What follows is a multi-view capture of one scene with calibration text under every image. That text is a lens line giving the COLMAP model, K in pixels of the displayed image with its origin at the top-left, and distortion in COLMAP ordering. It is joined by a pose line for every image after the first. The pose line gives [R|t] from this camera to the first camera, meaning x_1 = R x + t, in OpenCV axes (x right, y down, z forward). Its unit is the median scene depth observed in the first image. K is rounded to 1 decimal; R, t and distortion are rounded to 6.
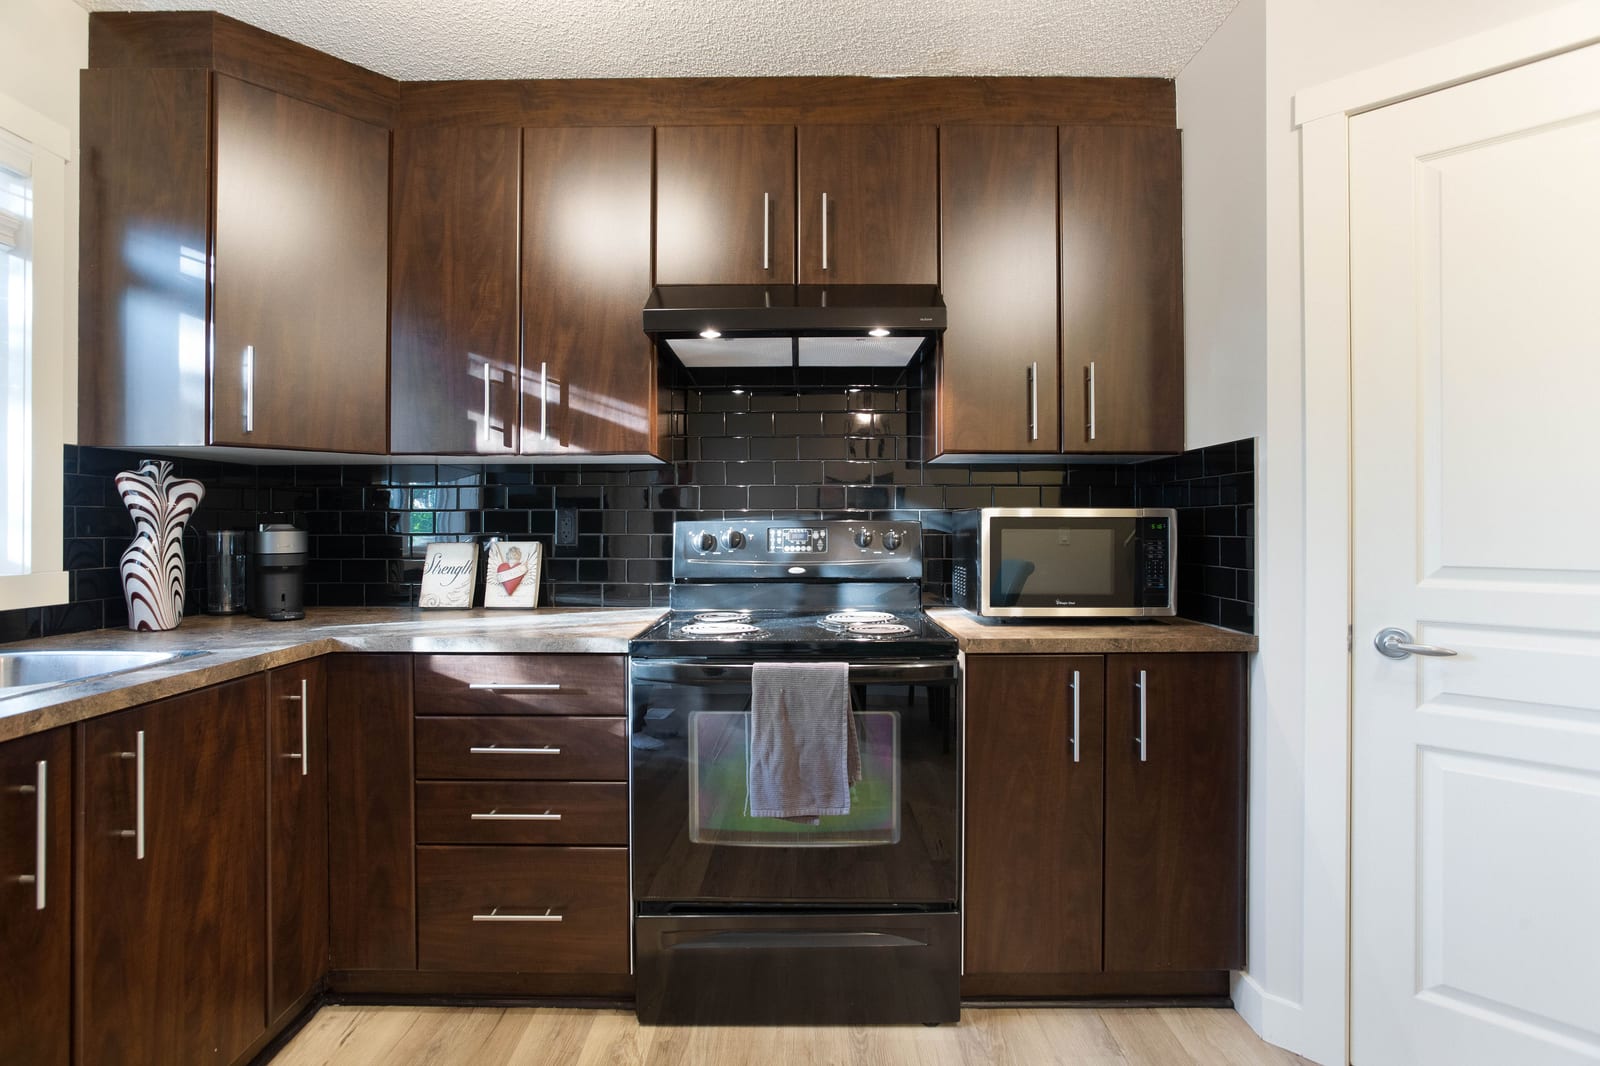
lens RADIAL K [[770.2, 0, 793.8], [0, 770.2, 521.6], [0, 0, 1]] dist [-0.056779, 0.032085]
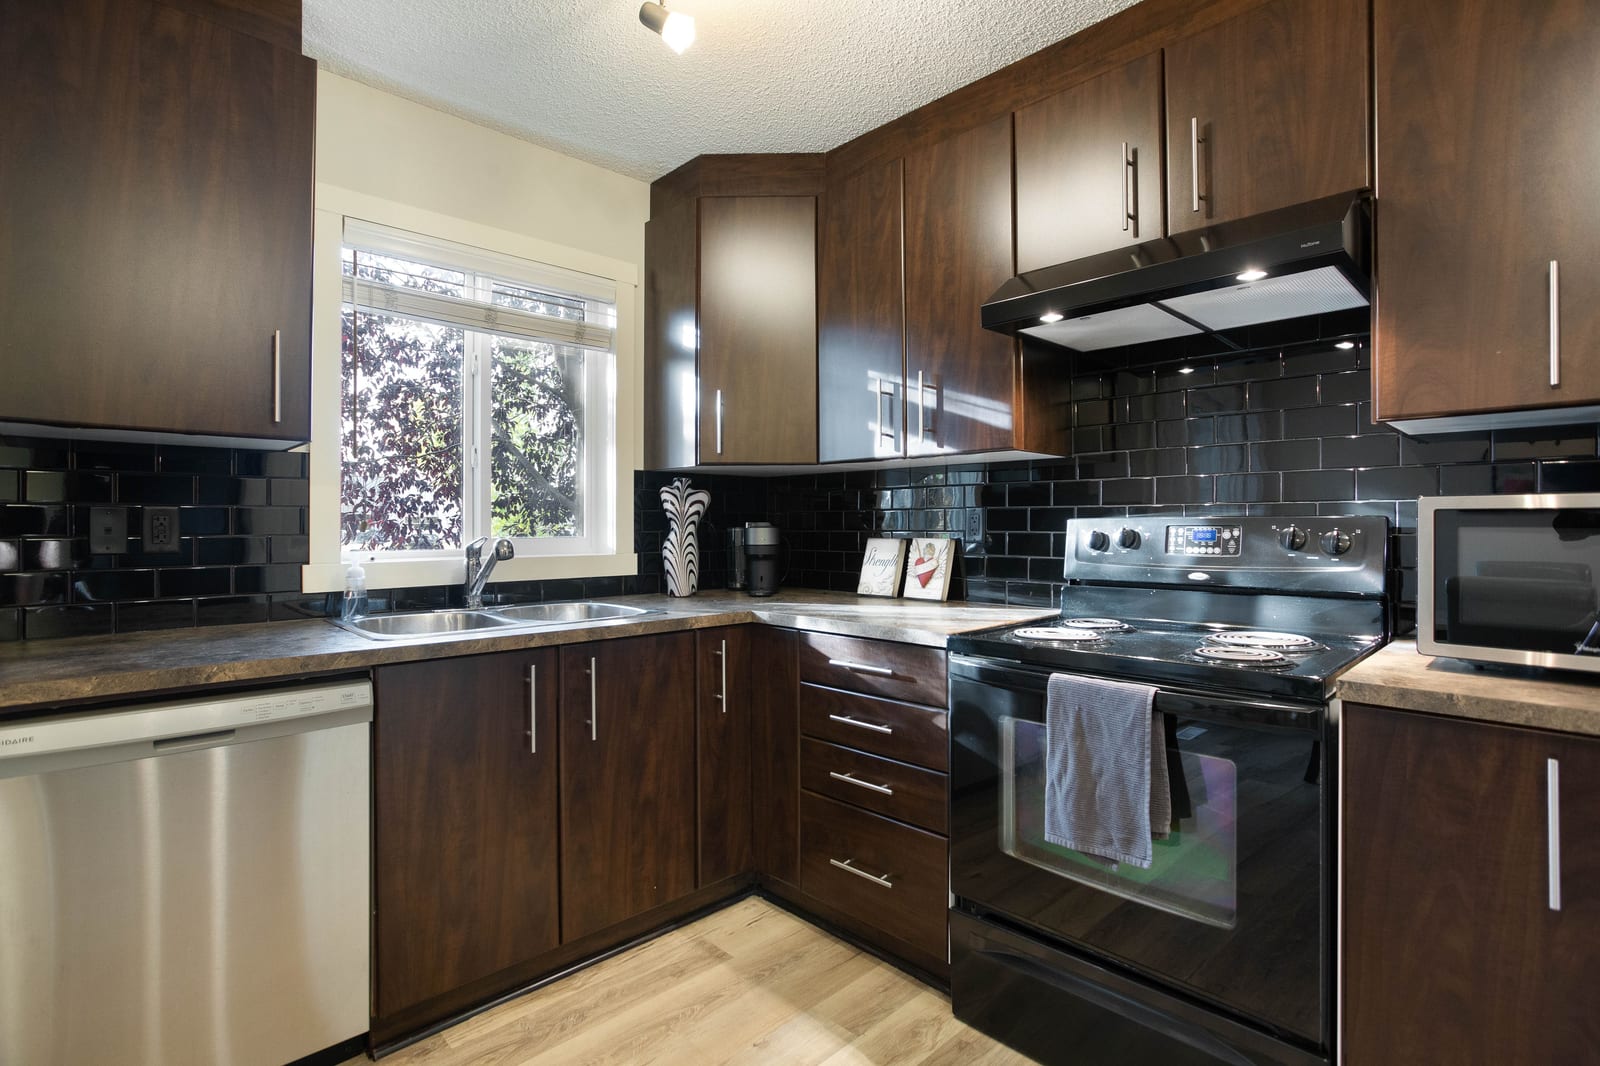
lens RADIAL K [[770.2, 0, 793.8], [0, 770.2, 521.6], [0, 0, 1]] dist [-0.056779, 0.032085]
pose [[0.696646, -0.002946, -0.717409, 0.351705], [0.004692, 0.999989, 0.000450, 0.001925], [0.717400, -0.003680, 0.696652, 0.134684]]
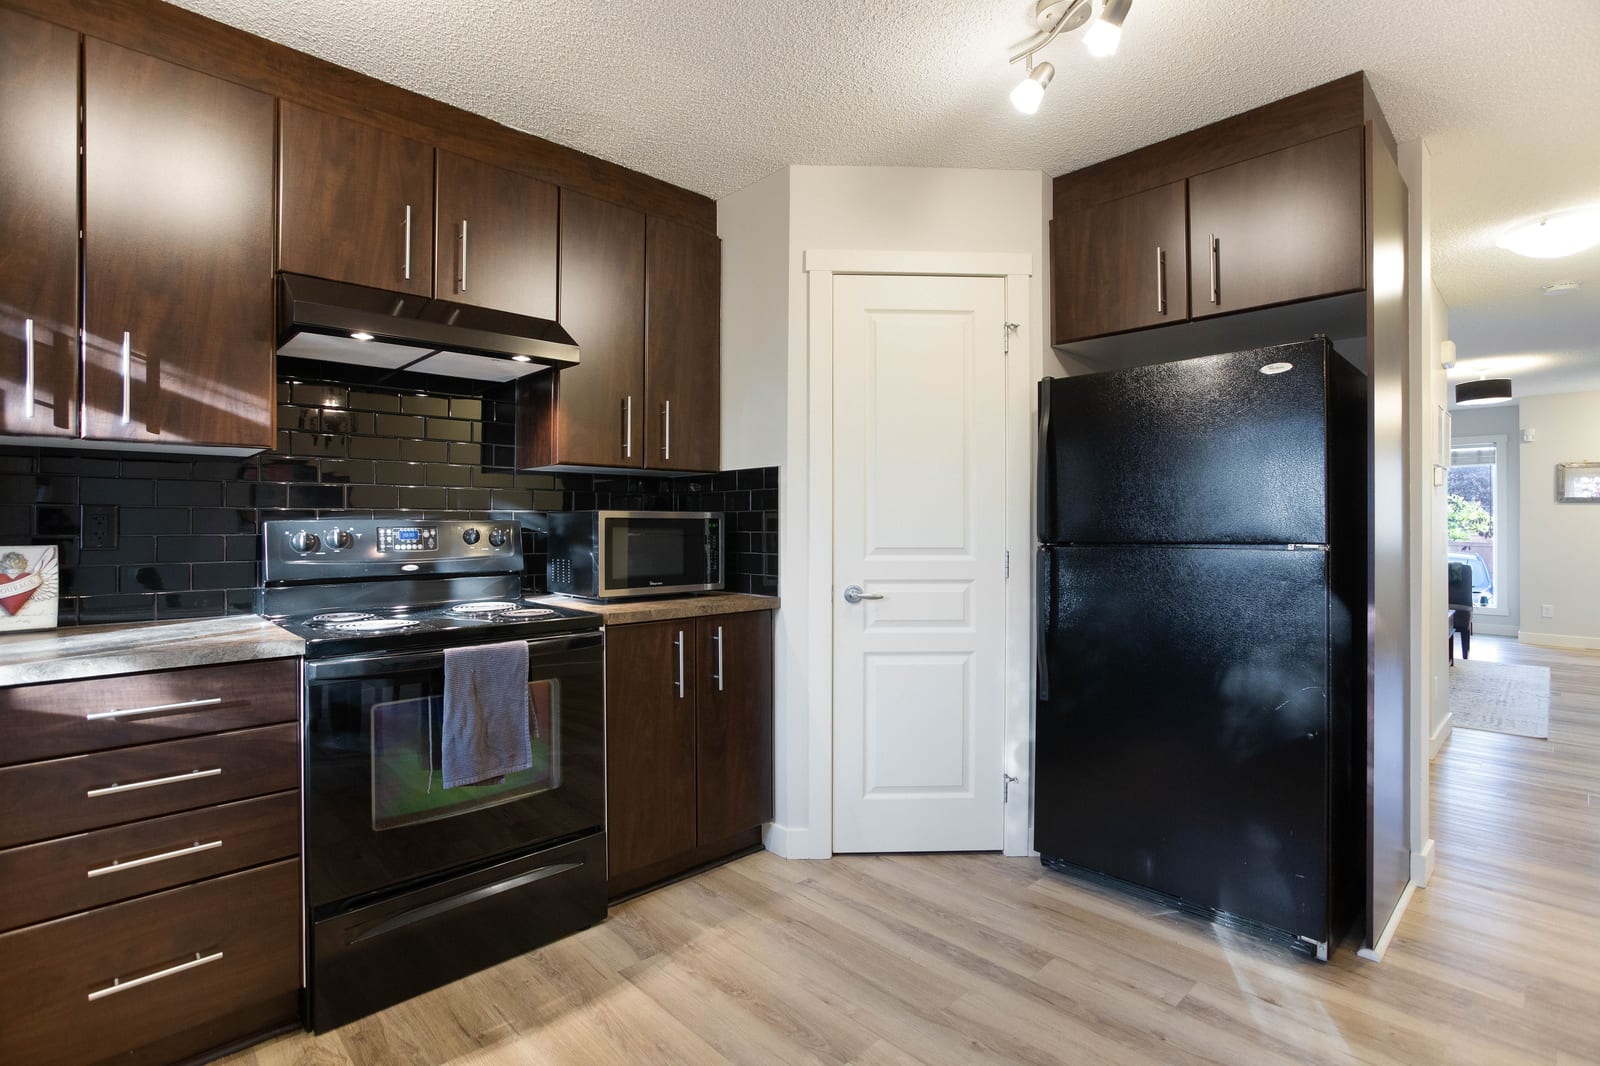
lens RADIAL K [[770.2, 0, 793.8], [0, 770.2, 521.6], [0, 0, 1]] dist [-0.056779, 0.032085]
pose [[0.719217, 0.001998, 0.694782, -0.409759], [-0.002662, 0.999996, -0.000121, -0.000326], [-0.694780, -0.001762, 0.719220, -0.120091]]
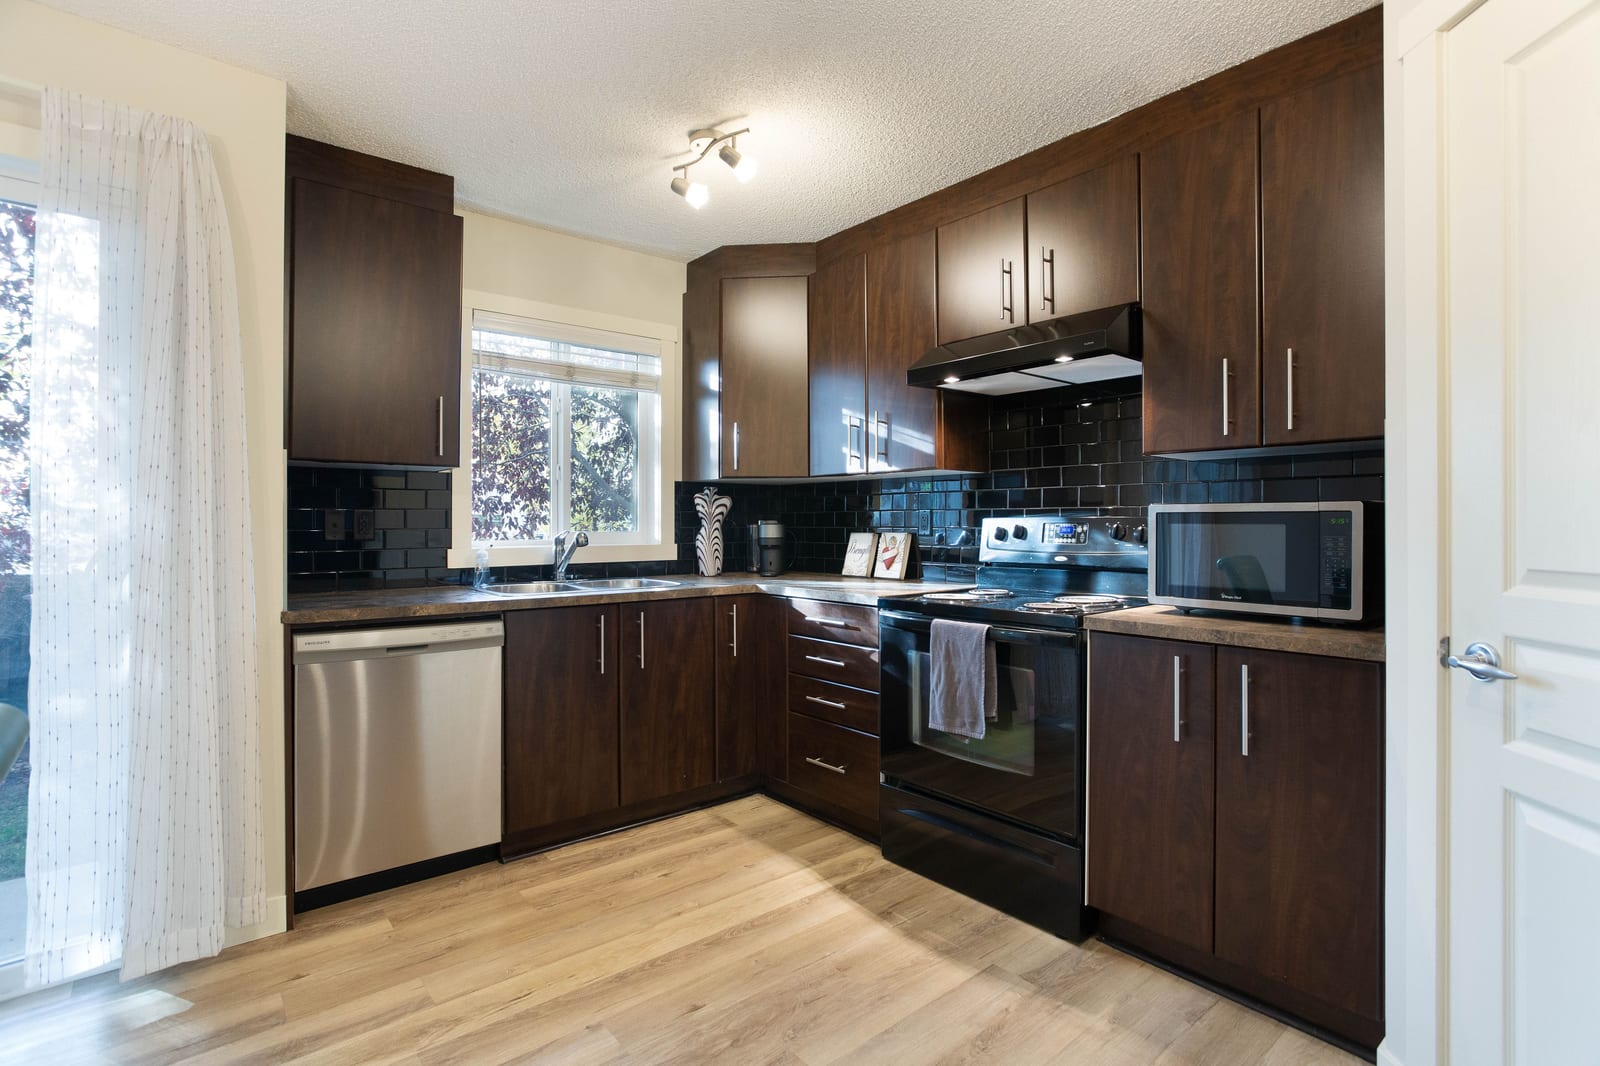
lens RADIAL K [[770.2, 0, 793.8], [0, 770.2, 521.6], [0, 0, 1]] dist [-0.056779, 0.032085]
pose [[0.642757, -0.000769, -0.766070, 0.780714], [0.004101, 0.999989, 0.002437, 0.001998], [0.766059, -0.004708, 0.642753, -0.087723]]
